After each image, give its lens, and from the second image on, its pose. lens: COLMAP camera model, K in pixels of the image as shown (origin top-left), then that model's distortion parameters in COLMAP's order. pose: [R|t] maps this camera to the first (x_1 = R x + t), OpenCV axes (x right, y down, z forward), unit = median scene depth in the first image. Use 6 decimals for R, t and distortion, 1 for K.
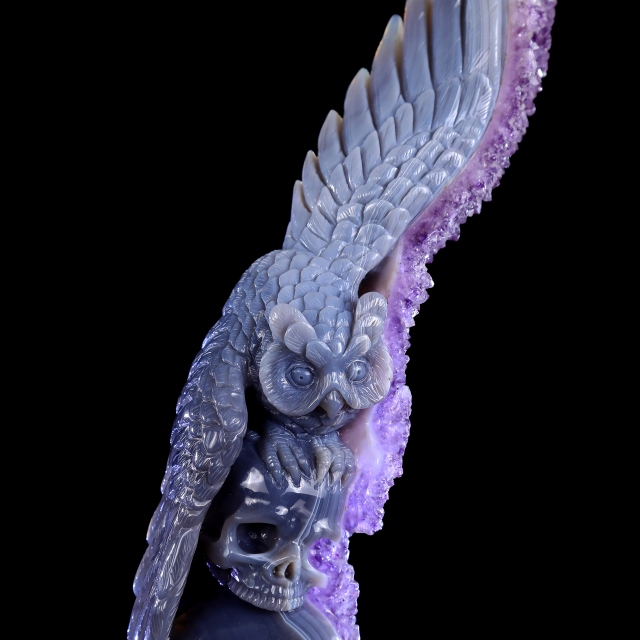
lens RADIAL K [[1898.2, 0, 318.5], [0, 1898.2, 318.3], [0, 0, 1]] dist [0.144761, 0.000000]
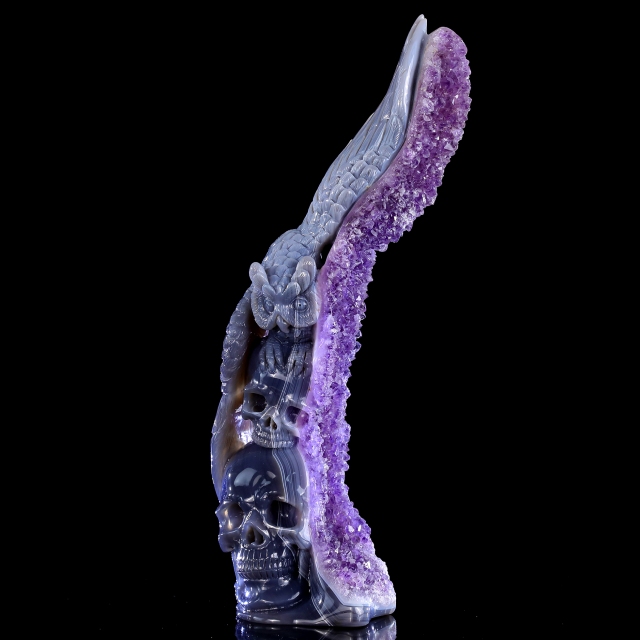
lens RADIAL K [[1848.2, 0, 320.2], [0, 1848.2, 319.1], [0, 0, 1]] dist [0.183030, 0.000000]
pose [[0.707454, 0.036383, -0.705822, 1.141621], [-0.020582, 0.999311, 0.030882, -0.009020], [0.706460, -0.007320, 0.707716, -0.108703]]
